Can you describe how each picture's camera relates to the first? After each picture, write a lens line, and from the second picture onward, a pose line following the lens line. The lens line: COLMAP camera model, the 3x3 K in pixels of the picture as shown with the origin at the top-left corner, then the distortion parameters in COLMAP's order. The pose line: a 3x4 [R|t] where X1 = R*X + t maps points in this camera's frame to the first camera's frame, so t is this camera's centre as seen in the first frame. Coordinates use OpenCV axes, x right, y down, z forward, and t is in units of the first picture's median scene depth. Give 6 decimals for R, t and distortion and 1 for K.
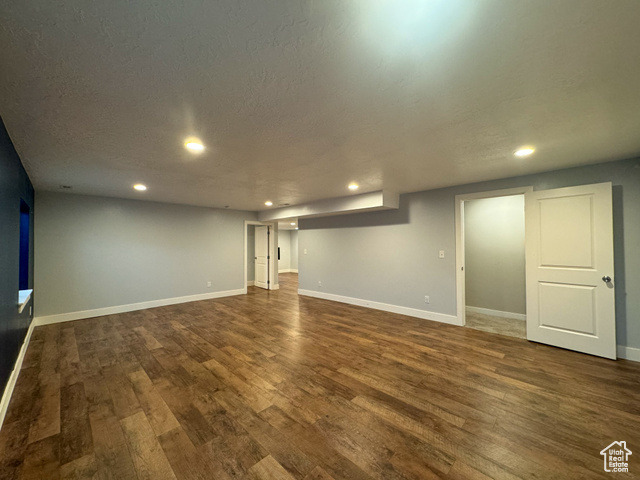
lens RADIAL K [[255.9, 0, 320.0], [0, 255.9, 240.0], [0, 0, 1]] dist [-0.002206, -0.000835]
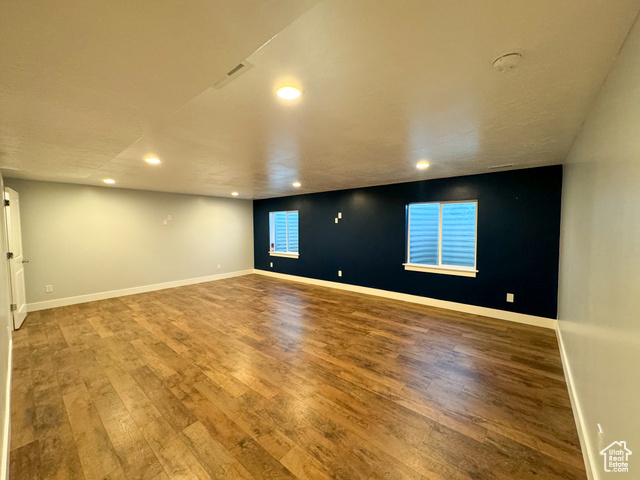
lens RADIAL K [[255.9, 0, 320.0], [0, 255.9, 240.0], [0, 0, 1]] dist [-0.002206, -0.000835]
pose [[-0.996889, 0.016191, -0.077143, -0.340622], [0.013151, 0.999123, 0.039753, 0.000429], [0.077719, 0.038615, -0.996227, 2.065960]]
